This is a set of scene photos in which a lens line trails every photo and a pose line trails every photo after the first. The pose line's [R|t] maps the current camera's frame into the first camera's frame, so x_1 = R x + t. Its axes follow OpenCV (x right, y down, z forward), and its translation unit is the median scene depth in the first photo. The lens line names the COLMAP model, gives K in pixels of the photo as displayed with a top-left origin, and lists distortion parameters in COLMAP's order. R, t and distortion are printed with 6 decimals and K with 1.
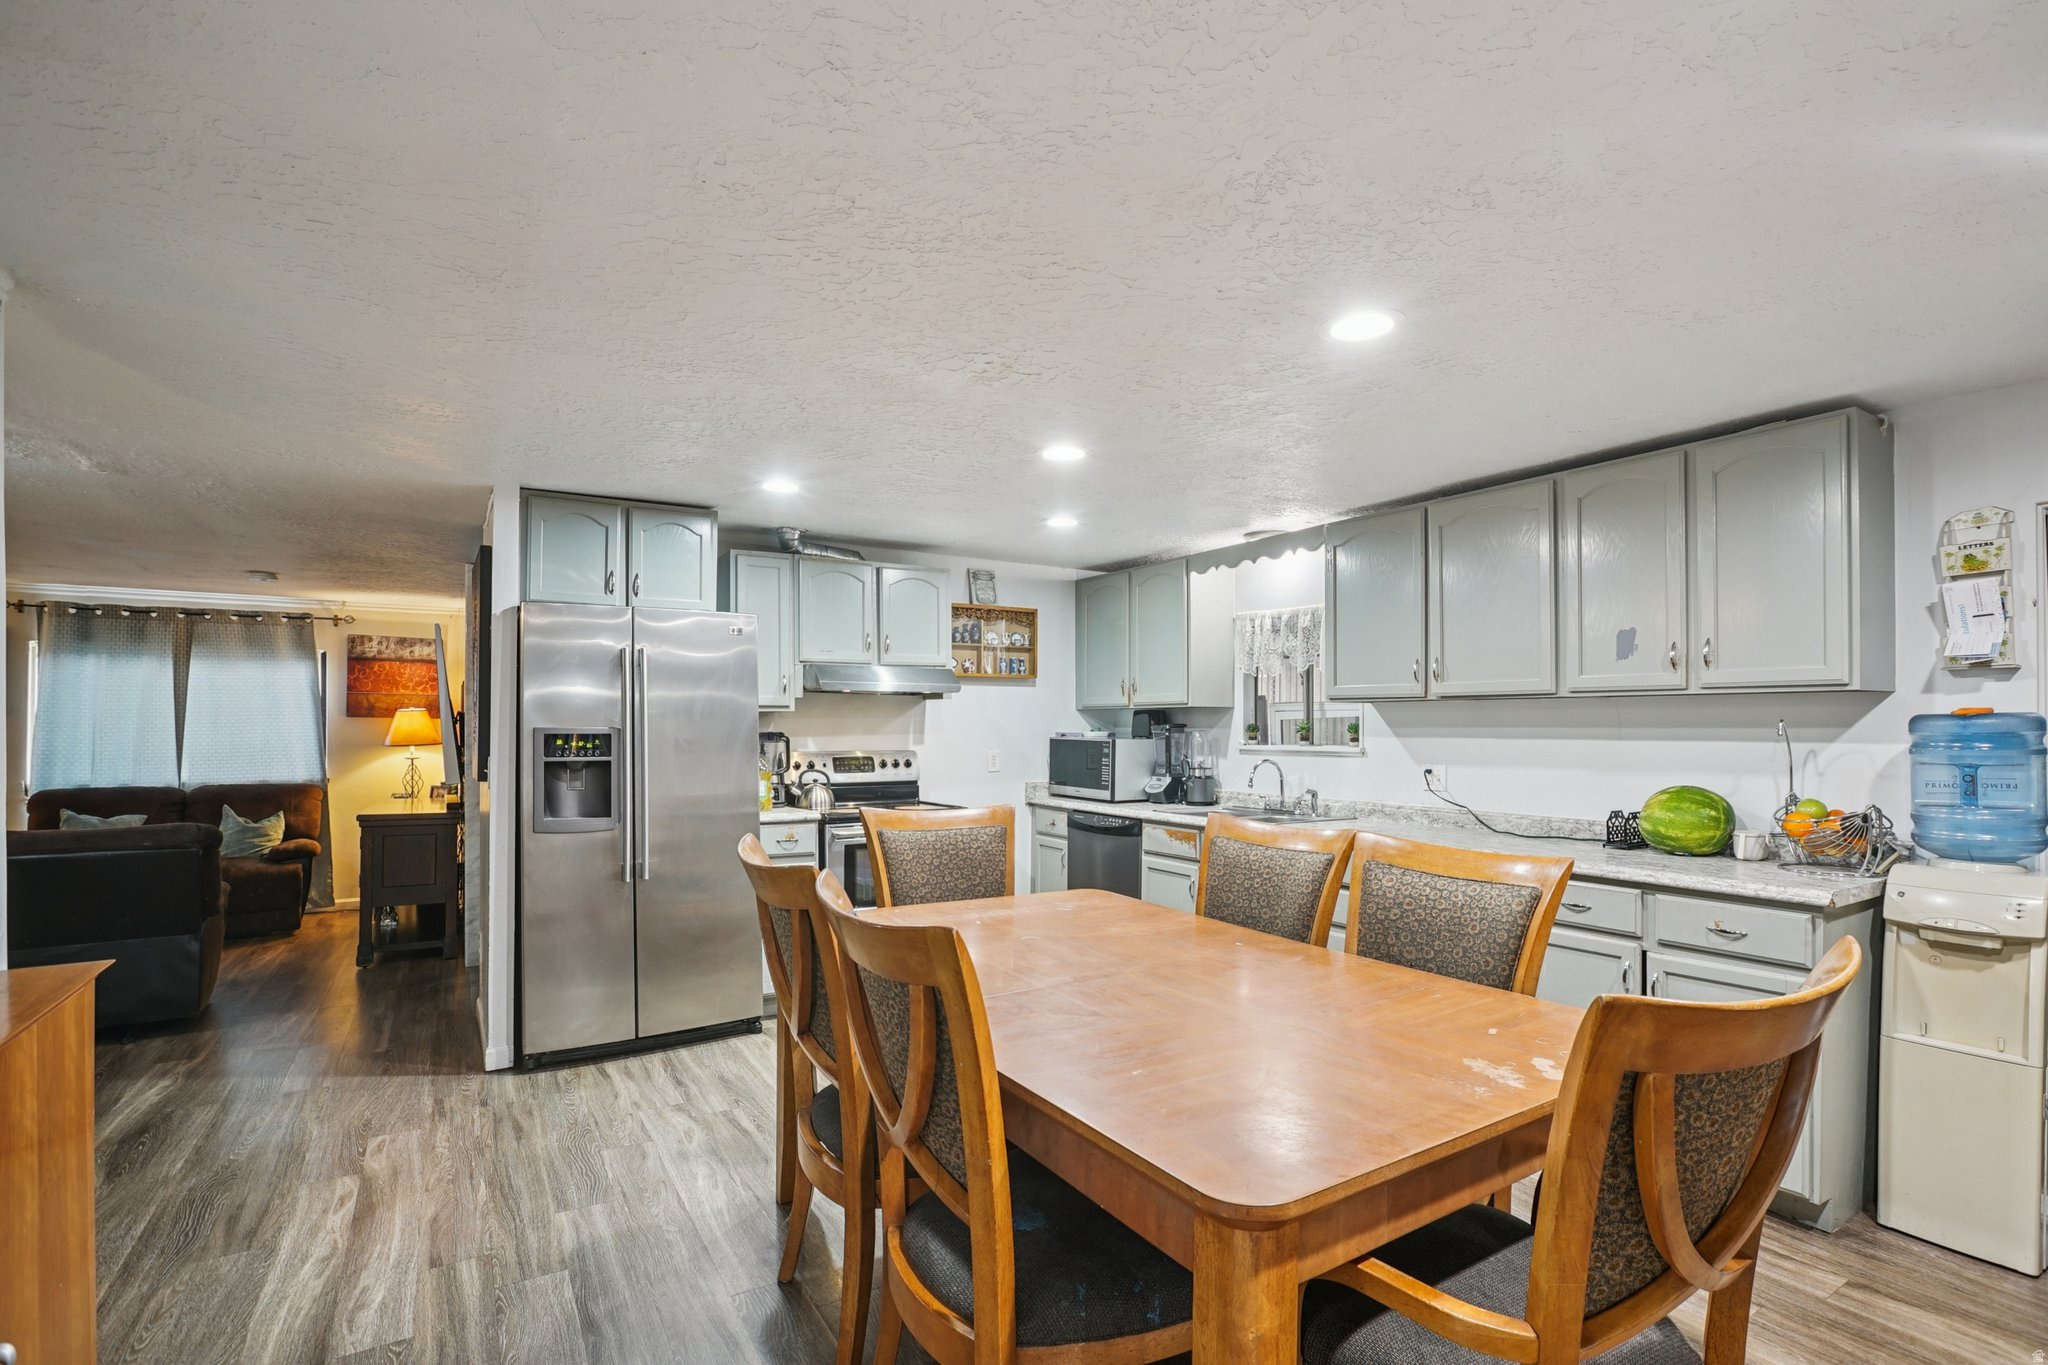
lens RADIAL K [[956.8, 0, 1051.1], [0, 956.8, 718.1], [0, 0, 1]] dist [-0.034256, 0.007516]
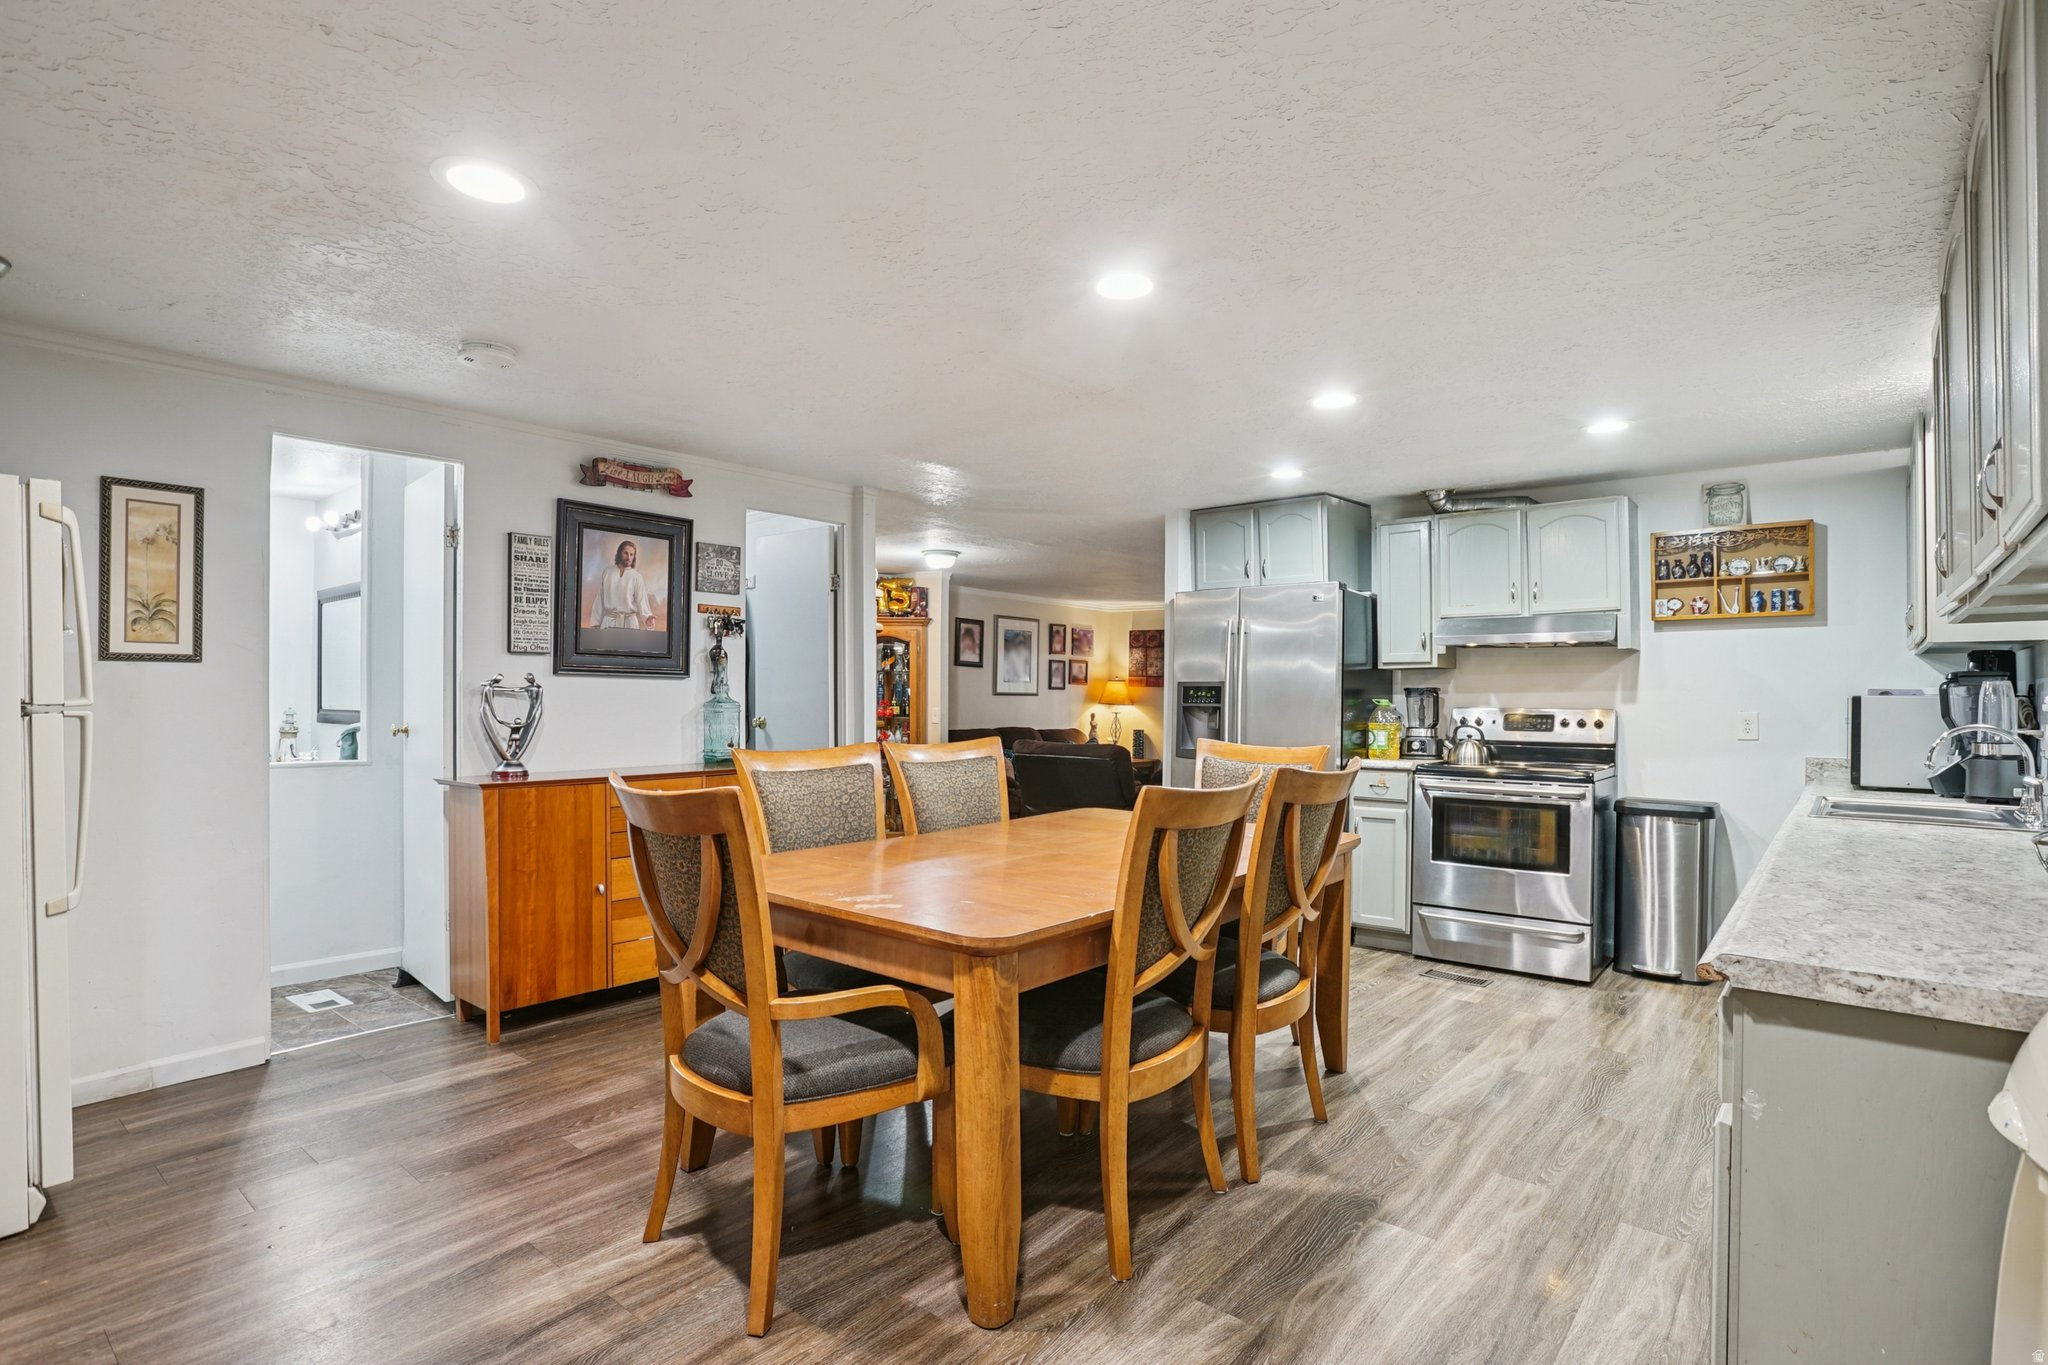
lens RADIAL K [[1006.4, 0, 1035.2], [0, 1006.4, 691.7], [0, 0, 1]] dist [-0.051741, -0.000631]
pose [[0.317366, -0.007636, -0.948272, 0.462266], [-0.001794, 0.999961, -0.008653, 0.022714], [0.948301, 0.004448, 0.317340, 0.188167]]
